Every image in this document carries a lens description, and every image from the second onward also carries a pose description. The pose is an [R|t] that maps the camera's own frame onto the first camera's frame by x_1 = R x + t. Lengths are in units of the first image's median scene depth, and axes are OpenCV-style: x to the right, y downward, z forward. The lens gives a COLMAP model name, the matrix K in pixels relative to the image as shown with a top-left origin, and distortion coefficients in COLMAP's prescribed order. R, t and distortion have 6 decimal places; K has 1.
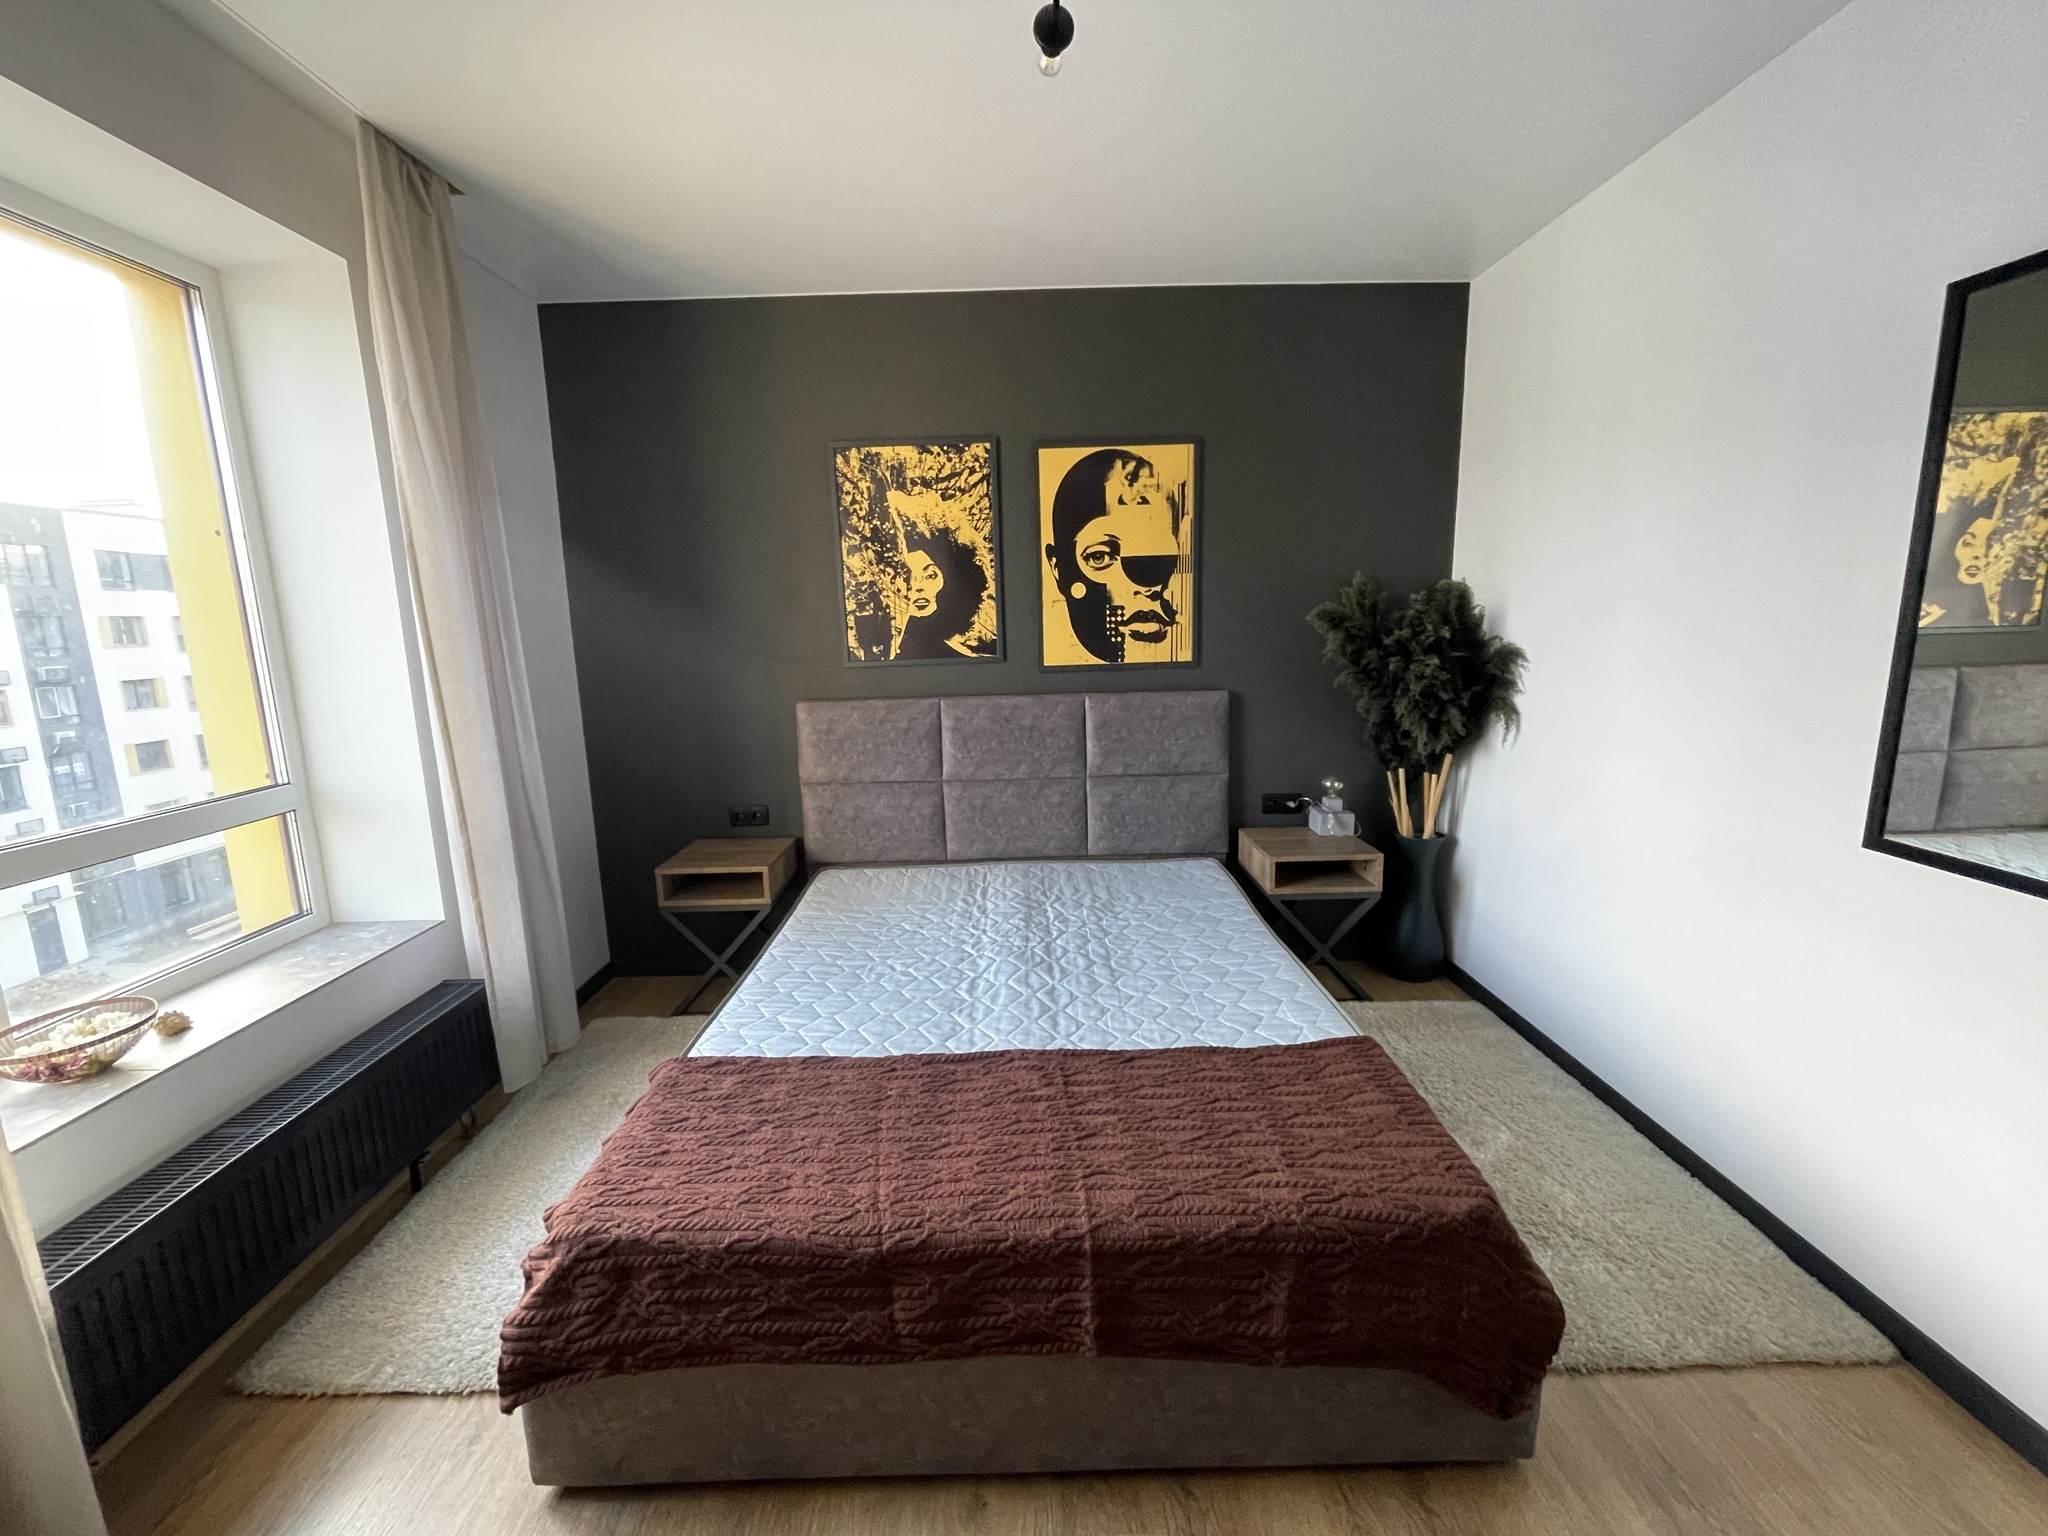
lens RADIAL K [[829.9, 0, 1014.2], [0, 829.9, 758.7], [0, 0, 1]] dist [0.000580, -0.000990]
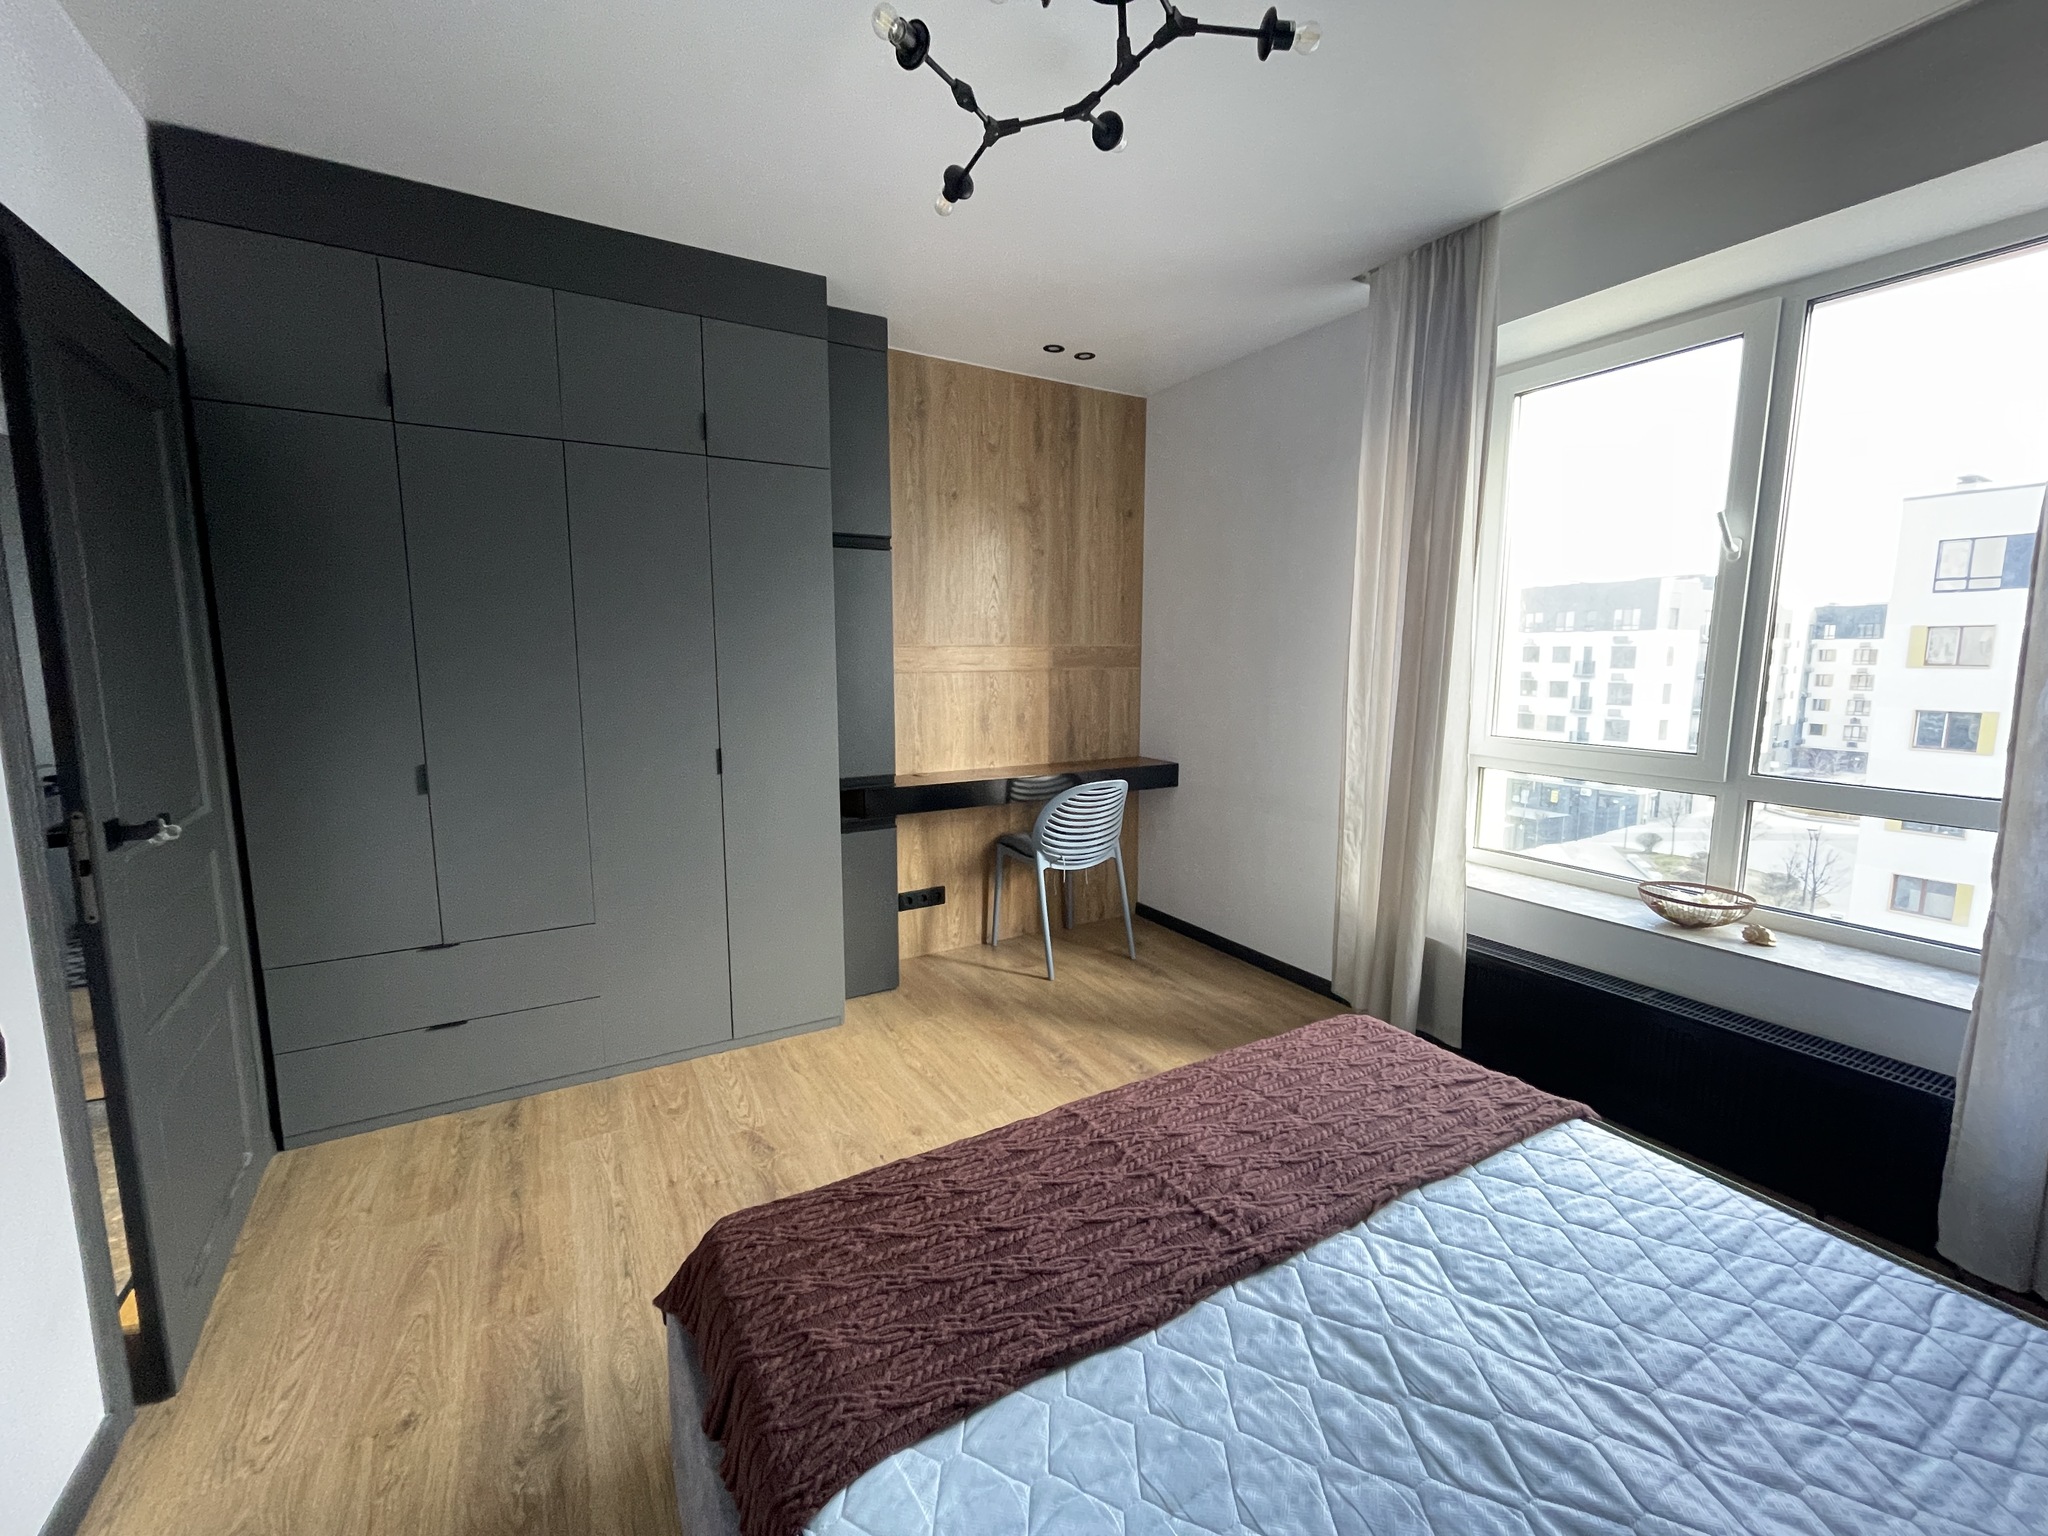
lens RADIAL K [[829.9, 0, 1014.2], [0, 829.9, 758.7], [0, 0, 1]] dist [0.000580, -0.000990]
pose [[-0.867273, 0.088348, -0.489931, 0.484993], [-0.063829, 0.956271, 0.285431, -0.195467], [0.493725, 0.278818, -0.823709, 1.246499]]
